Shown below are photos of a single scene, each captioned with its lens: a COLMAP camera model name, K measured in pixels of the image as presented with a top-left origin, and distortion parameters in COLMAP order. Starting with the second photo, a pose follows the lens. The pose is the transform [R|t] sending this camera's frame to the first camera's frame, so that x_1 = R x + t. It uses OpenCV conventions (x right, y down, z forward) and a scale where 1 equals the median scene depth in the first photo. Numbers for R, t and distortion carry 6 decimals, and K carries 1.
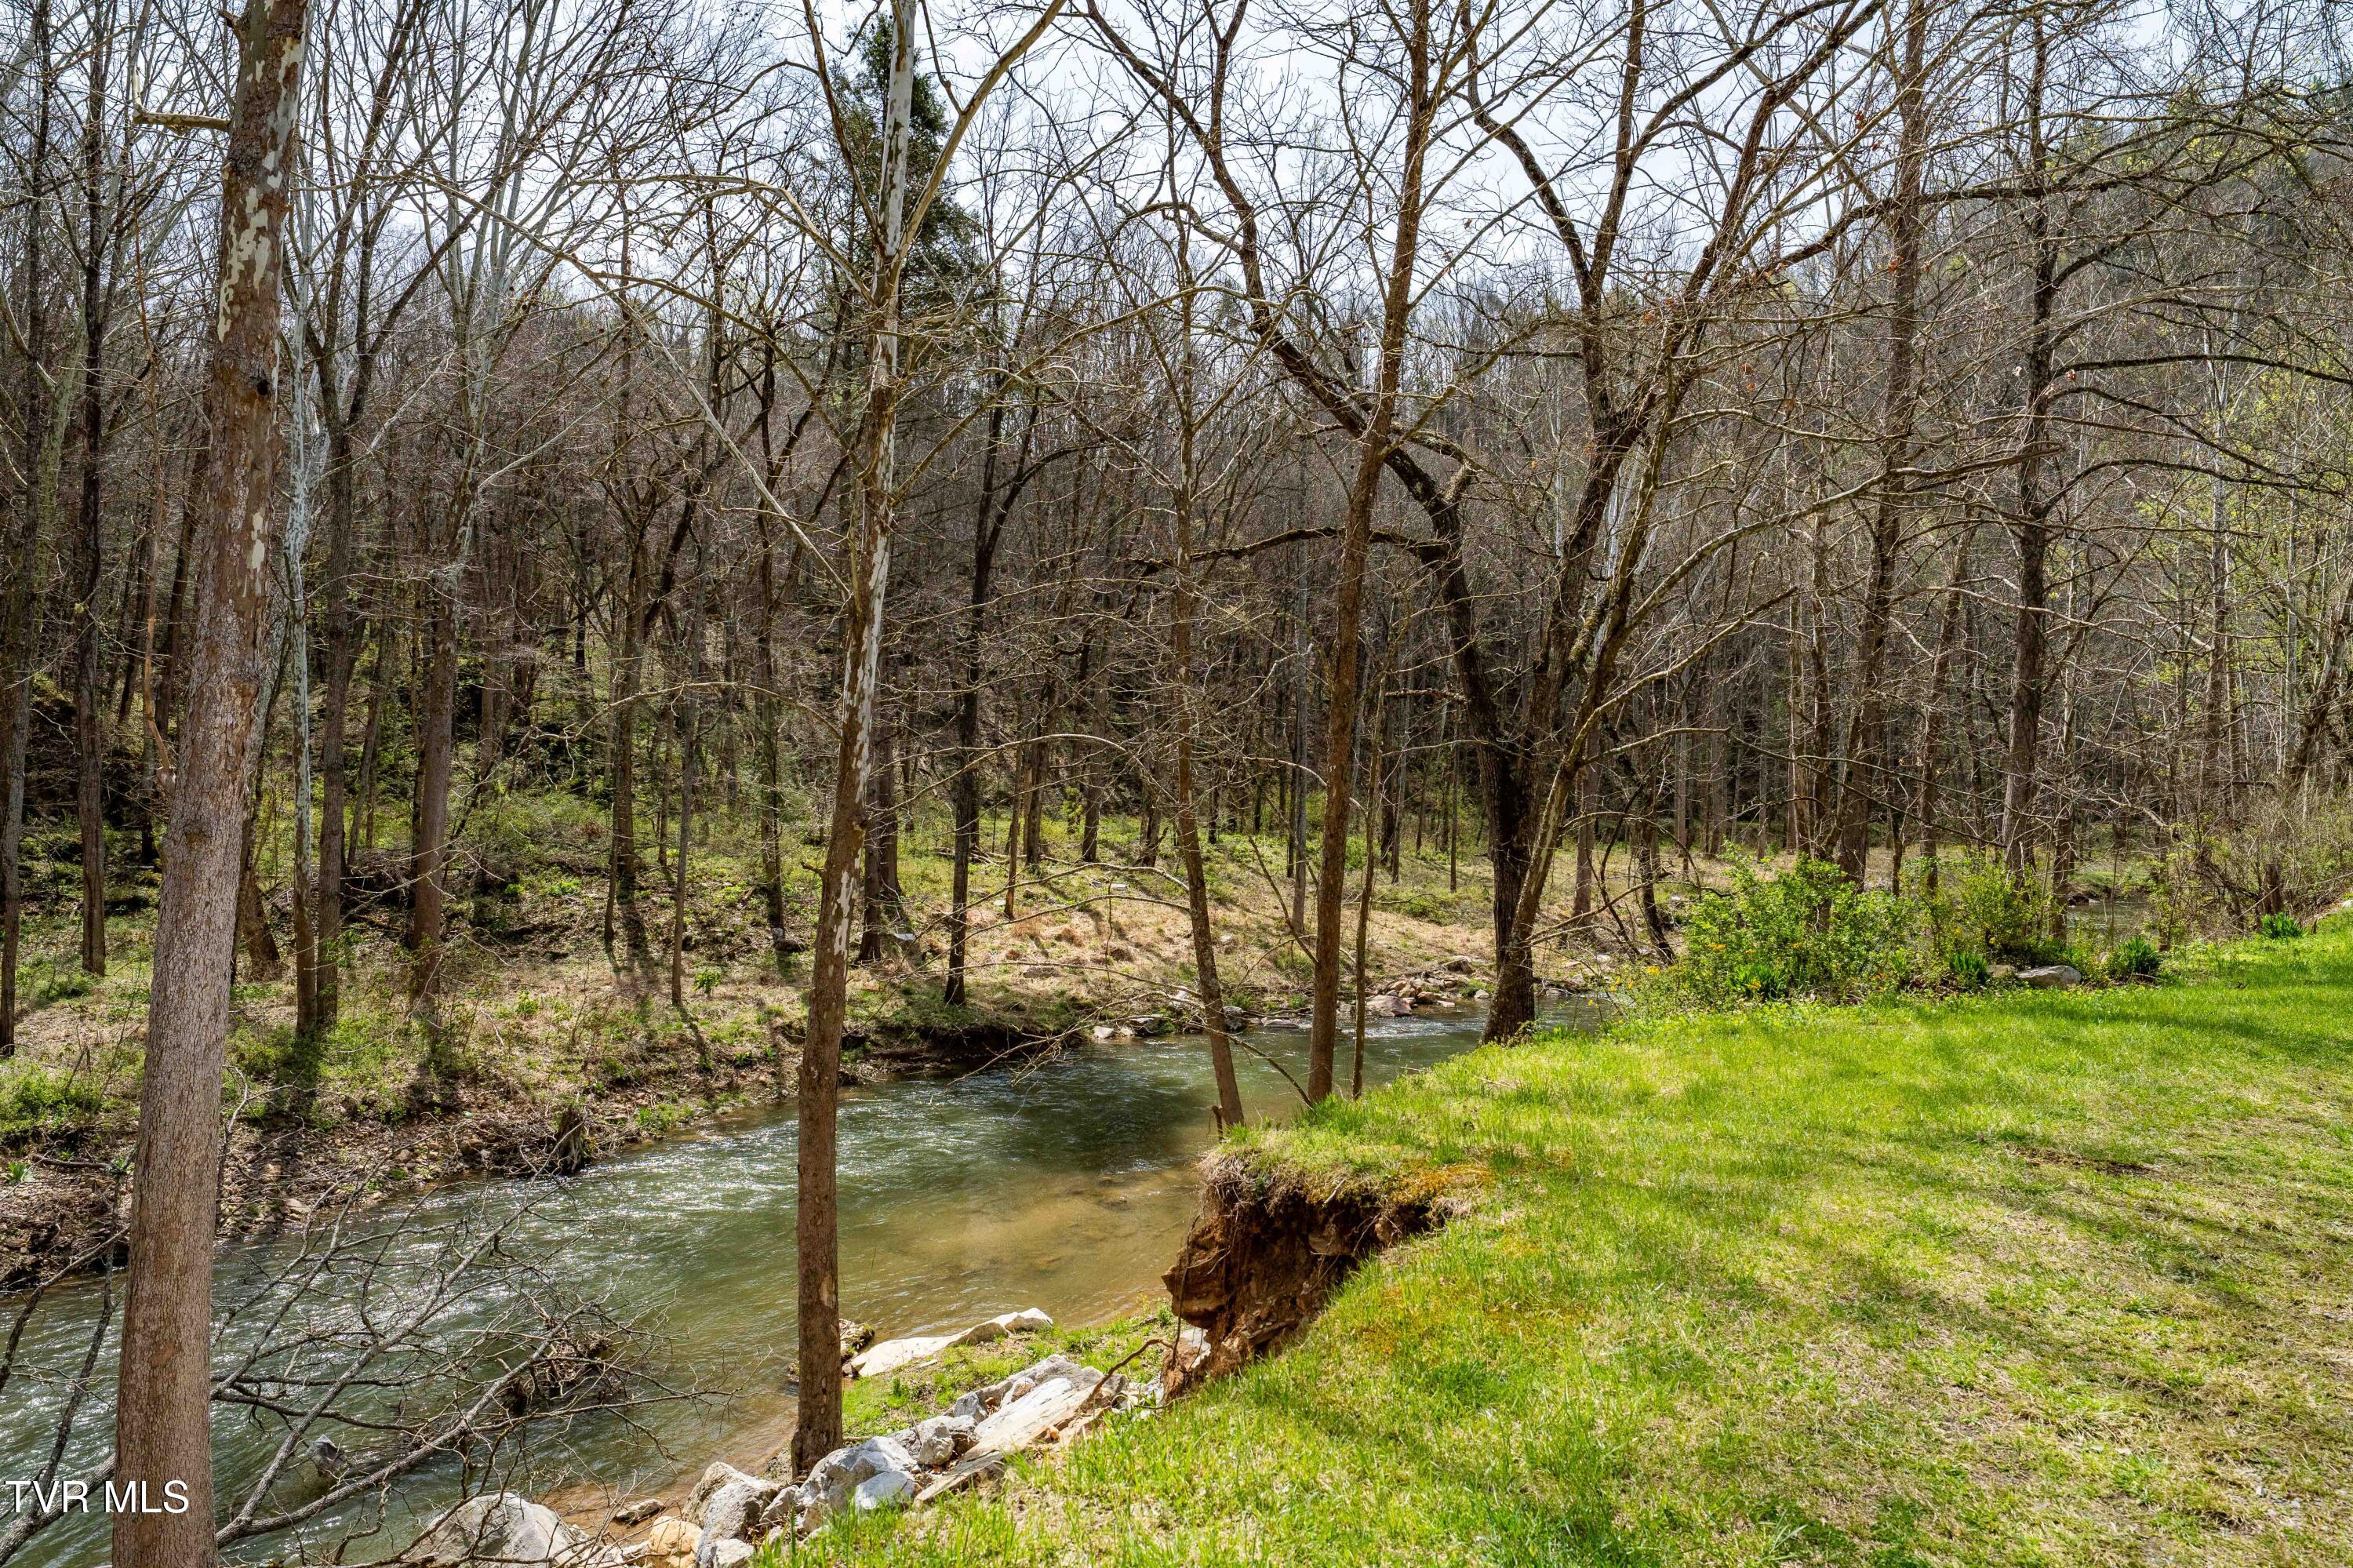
lens RADIAL K [[1758.3, 0, 1184.4], [0, 1758.3, 777.5], [0, 0, 1]] dist [-0.007996, 0.001070]
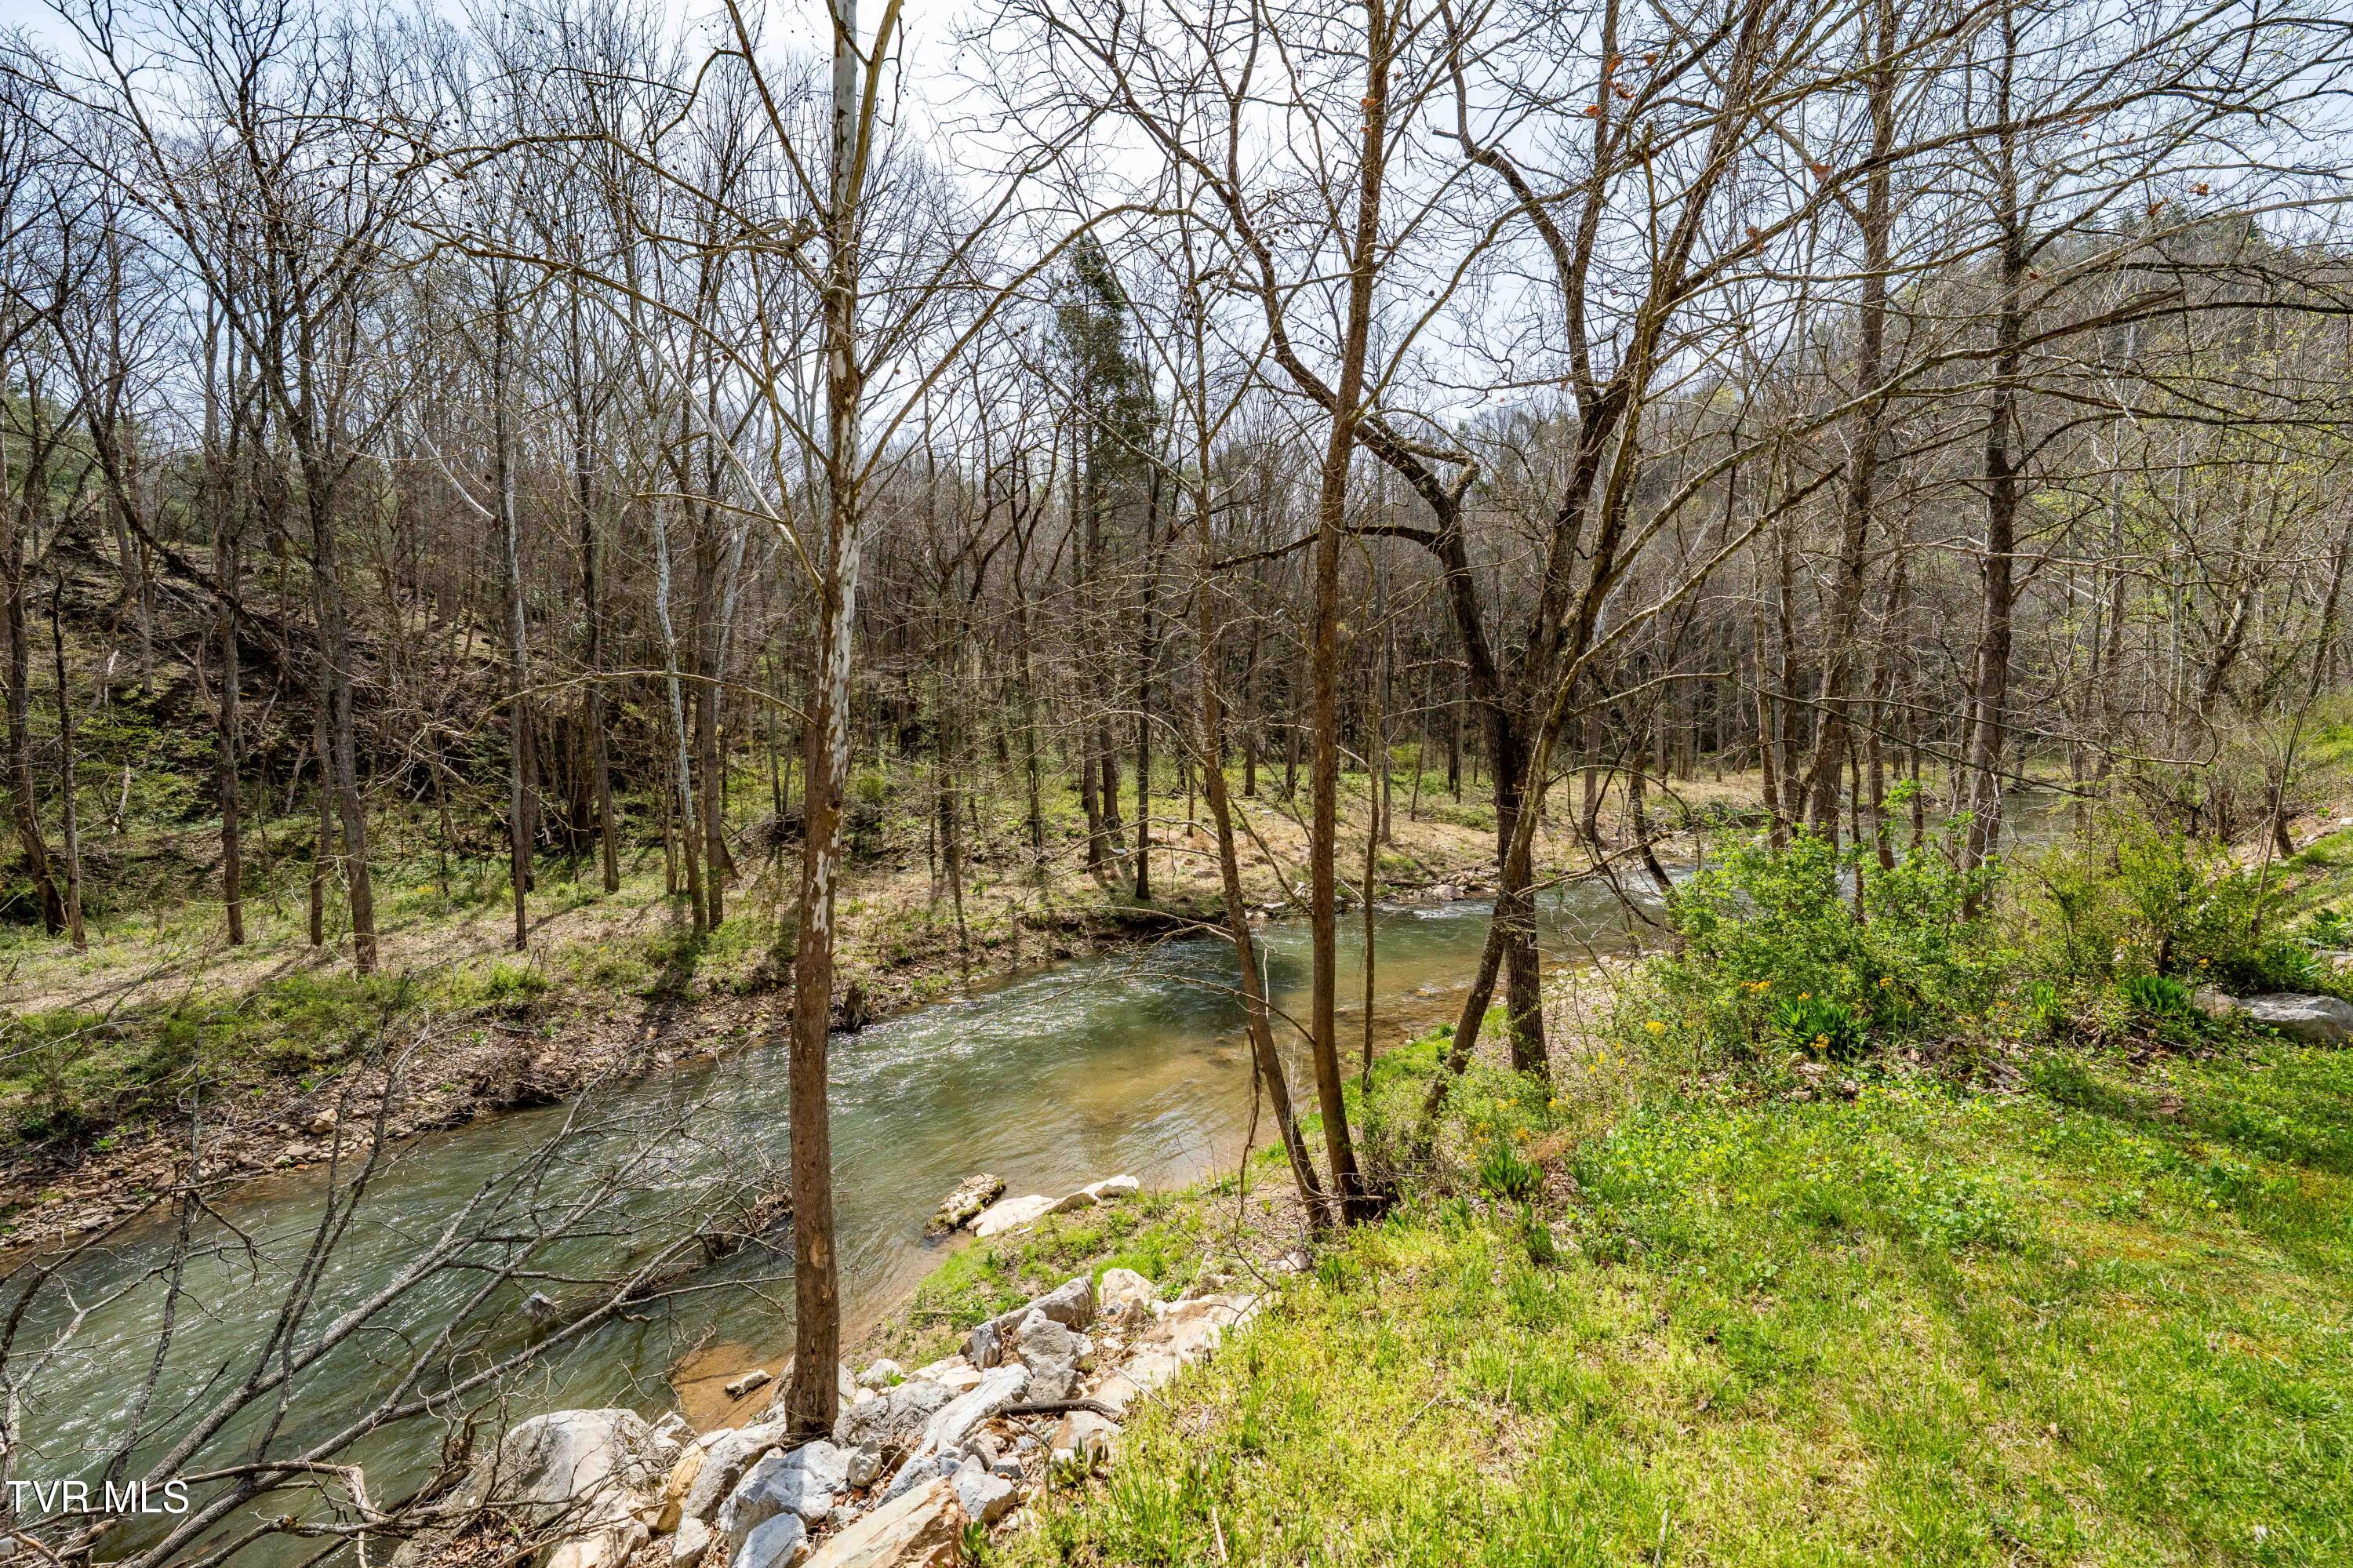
lens RADIAL K [[1017.6, 0, 1176.5], [0, 1017.6, 784.0], [0, 0, 1]] dist [-0.002897, -0.000143]
pose [[0.985630, -0.030804, -0.166084, 0.053385], [0.038029, 0.998456, 0.040500, -0.001083], [0.164580, -0.046234, 0.985280, 0.207709]]
